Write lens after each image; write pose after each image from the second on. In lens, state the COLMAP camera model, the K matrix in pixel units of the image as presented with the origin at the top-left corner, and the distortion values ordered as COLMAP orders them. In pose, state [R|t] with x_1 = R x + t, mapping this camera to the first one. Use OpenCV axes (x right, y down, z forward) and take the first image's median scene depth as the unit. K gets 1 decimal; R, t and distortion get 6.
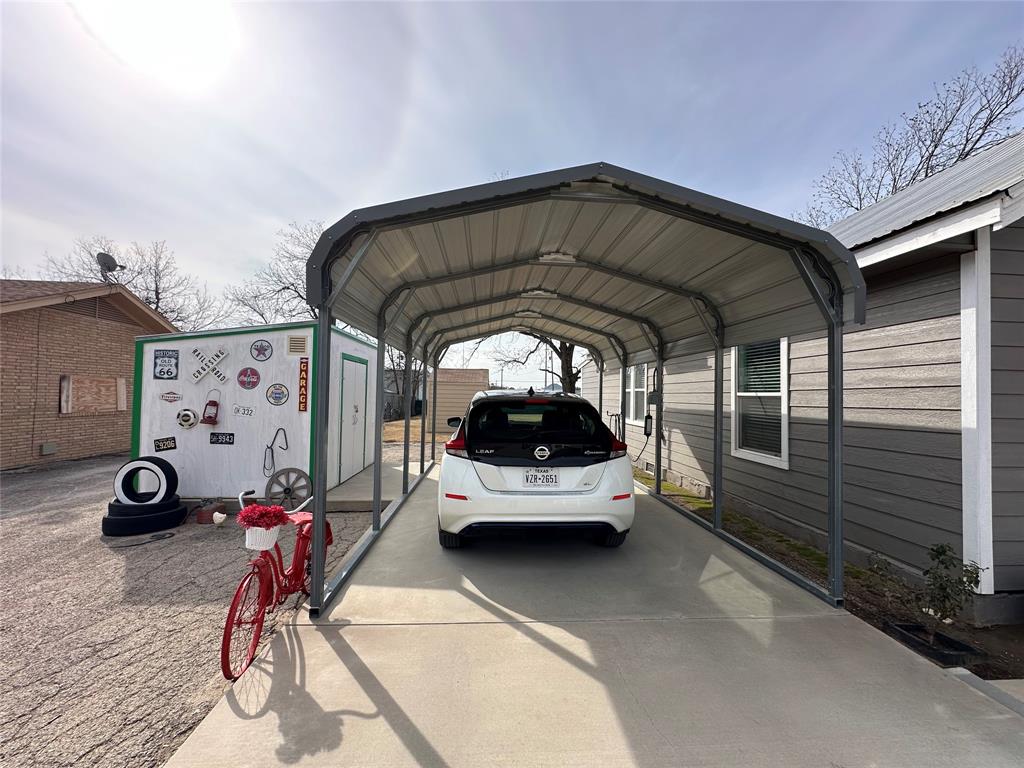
lens RADIAL K [[408.8, 0, 512.0], [0, 408.8, 384.0], [0, 0, 1]] dist [-0.003594, 0.000444]
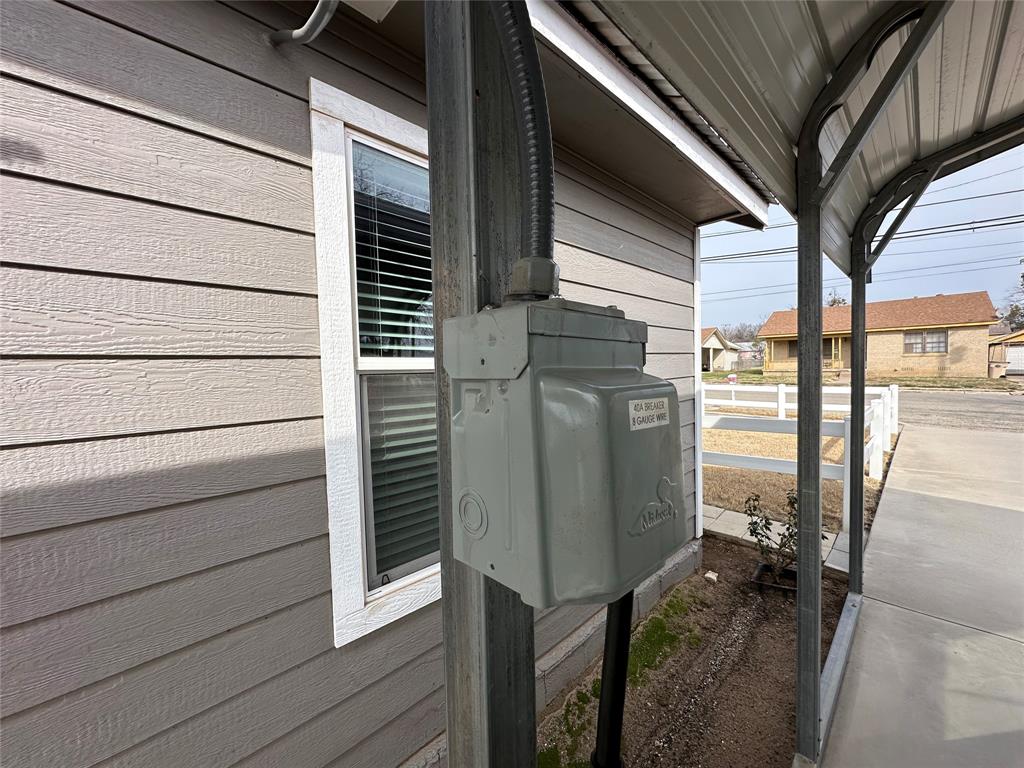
lens RADIAL K [[408.8, 0, 512.0], [0, 408.8, 384.0], [0, 0, 1]] dist [-0.003594, 0.000444]
pose [[-0.653986, -0.011515, 0.756419, 0.716576], [-0.003328, 0.999918, 0.012345, 0.073195], [-0.756499, 0.005556, -0.653971, 2.458405]]
